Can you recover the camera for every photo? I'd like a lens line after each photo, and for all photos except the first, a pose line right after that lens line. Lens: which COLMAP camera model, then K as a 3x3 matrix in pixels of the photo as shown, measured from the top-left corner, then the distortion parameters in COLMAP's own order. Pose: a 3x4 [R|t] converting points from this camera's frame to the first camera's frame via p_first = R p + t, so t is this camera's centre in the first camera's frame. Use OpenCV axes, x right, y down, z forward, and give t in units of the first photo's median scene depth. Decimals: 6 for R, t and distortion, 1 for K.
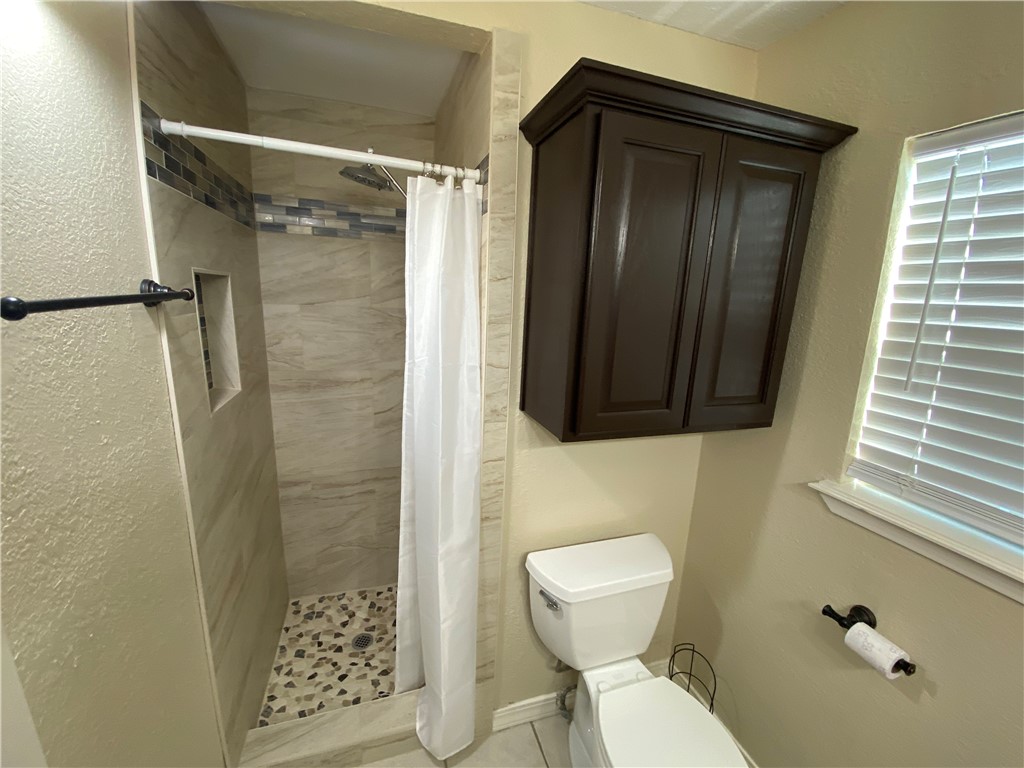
lens RADIAL K [[419.2, 0, 510.6], [0, 419.2, 384.0], [0, 0, 1]] dist [-0.002995, -0.003448]
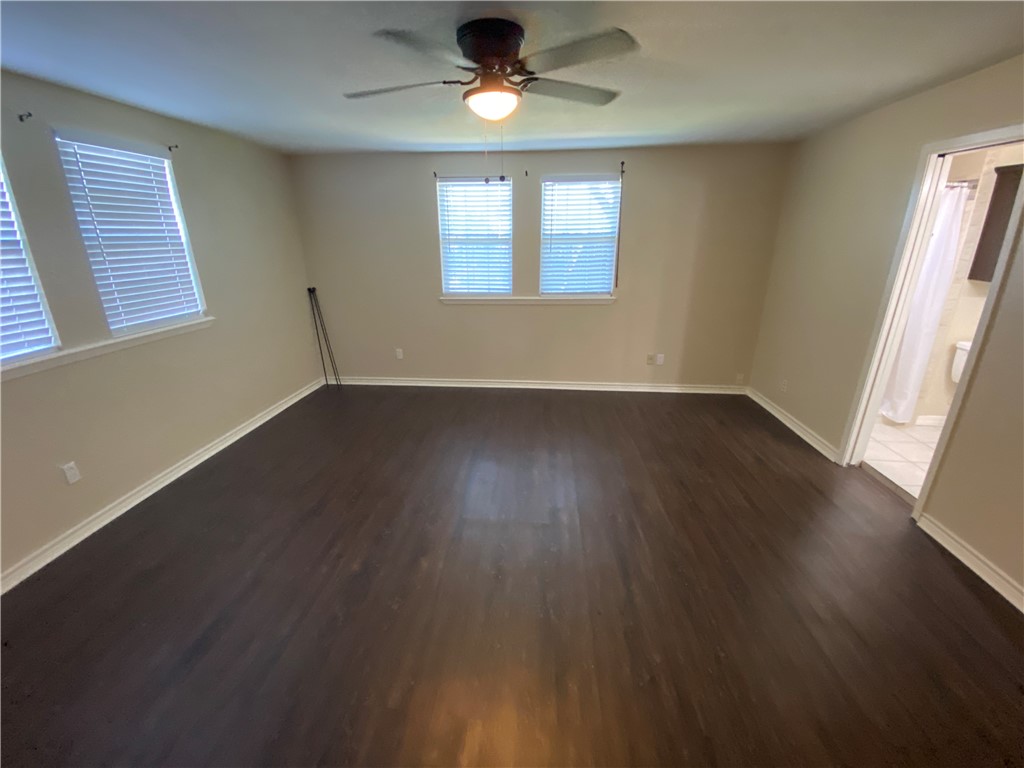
lens RADIAL K [[419.2, 0, 511.9], [0, 419.2, 382.1], [0, 0, 1]] dist [-0.002995, -0.003448]
pose [[0.917332, 0.084733, -0.389002, -1.391402], [-0.042351, 0.992314, 0.116276, 0.476164], [0.395864, -0.090189, 0.913870, -2.271973]]
